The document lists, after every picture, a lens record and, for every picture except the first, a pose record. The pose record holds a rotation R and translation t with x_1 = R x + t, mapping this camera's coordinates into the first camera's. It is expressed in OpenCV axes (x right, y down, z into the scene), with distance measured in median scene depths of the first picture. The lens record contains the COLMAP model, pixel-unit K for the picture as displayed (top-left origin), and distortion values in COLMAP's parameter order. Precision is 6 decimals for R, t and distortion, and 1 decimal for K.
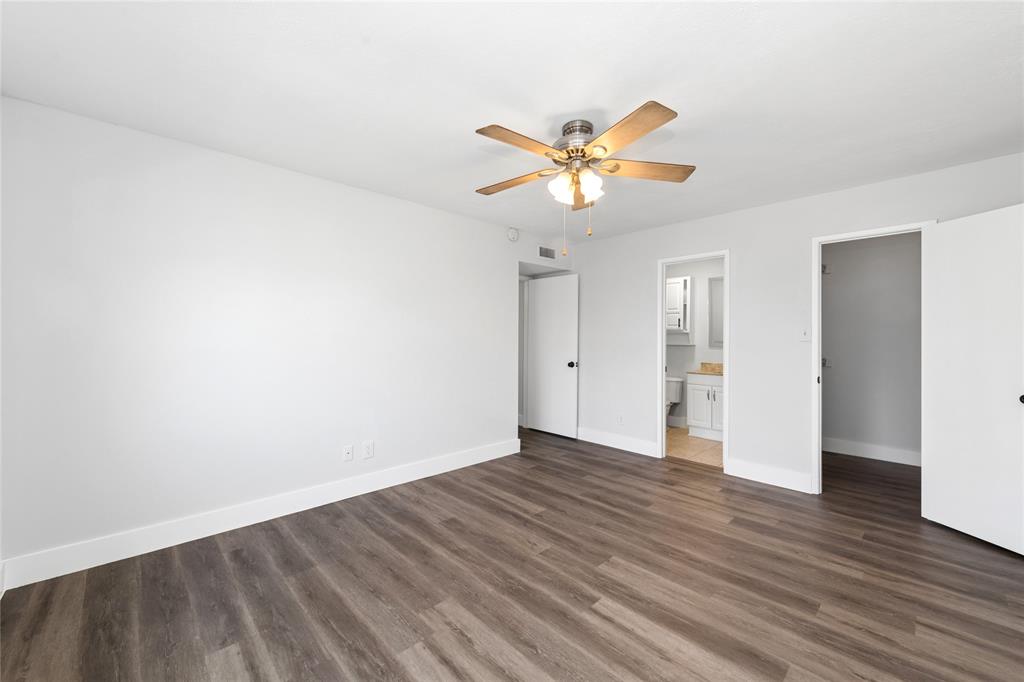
lens RADIAL K [[405.6, 0, 519.2], [0, 405.6, 335.9], [0, 0, 1]] dist [0.006575, -0.002471]
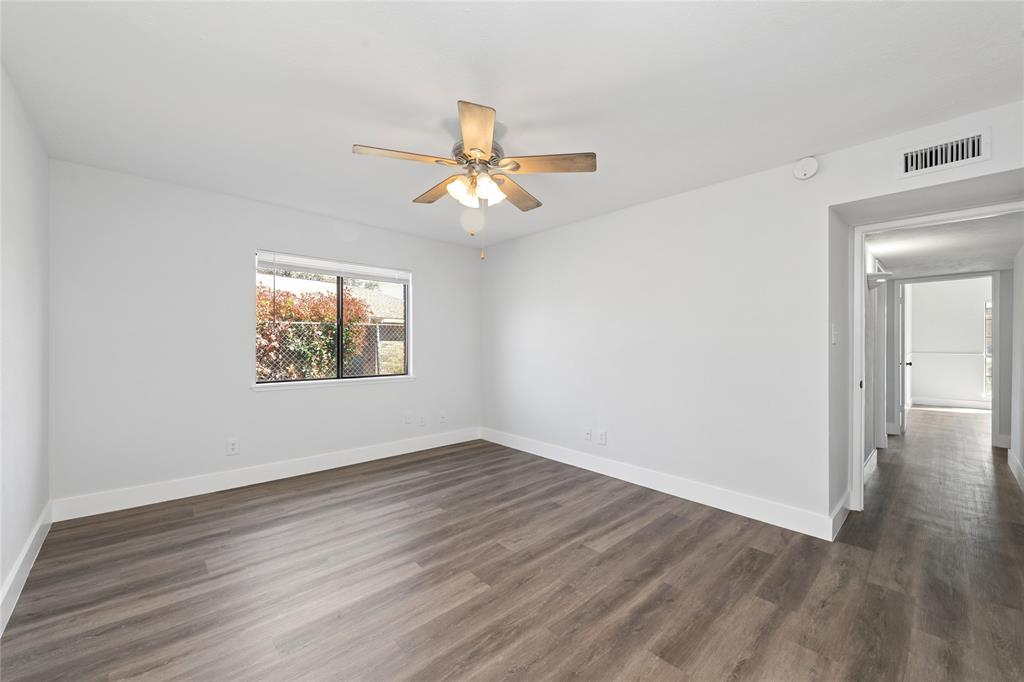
lens RADIAL K [[405.6, 0, 511.3], [0, 405.6, 346.4], [0, 0, 1]] dist [0.006575, -0.002471]
pose [[-0.029212, 0.010592, -0.999517, 1.070481], [-0.000412, 0.999944, 0.010609, 0.007839], [0.999573, 0.000722, -0.029206, 1.030574]]
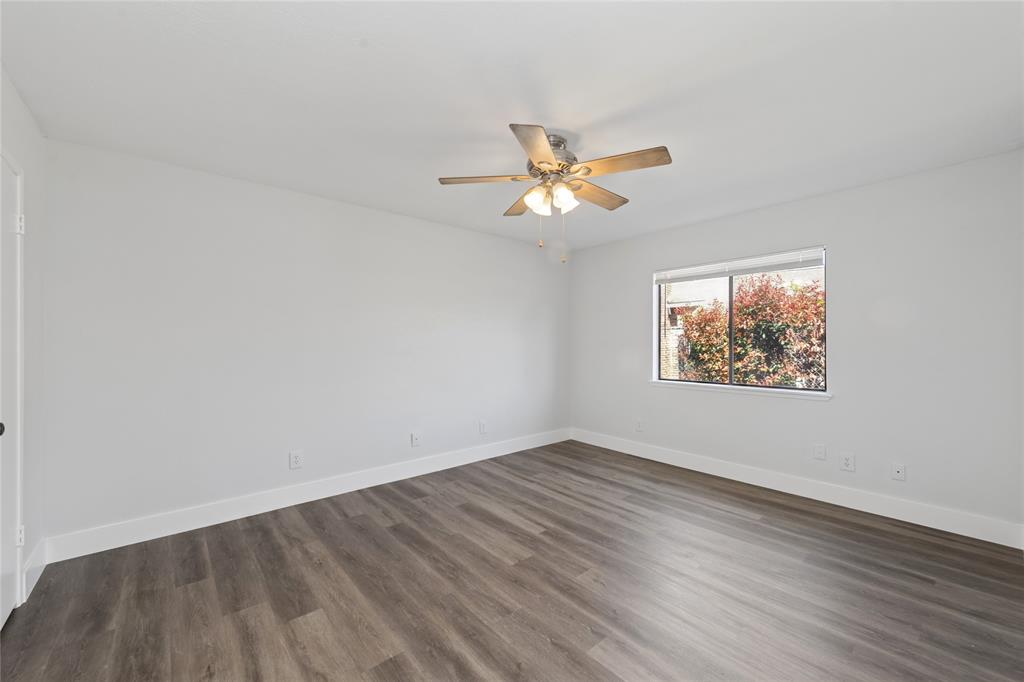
lens RADIAL K [[405.6, 0, 505.6], [0, 405.6, 340.5], [0, 0, 1]] dist [0.006575, -0.002471]
pose [[-0.996536, -0.002328, 0.083127, 0.160523], [-0.003332, 0.999923, -0.011943, 0.010437], [-0.083093, -0.012178, -0.996467, 1.910900]]
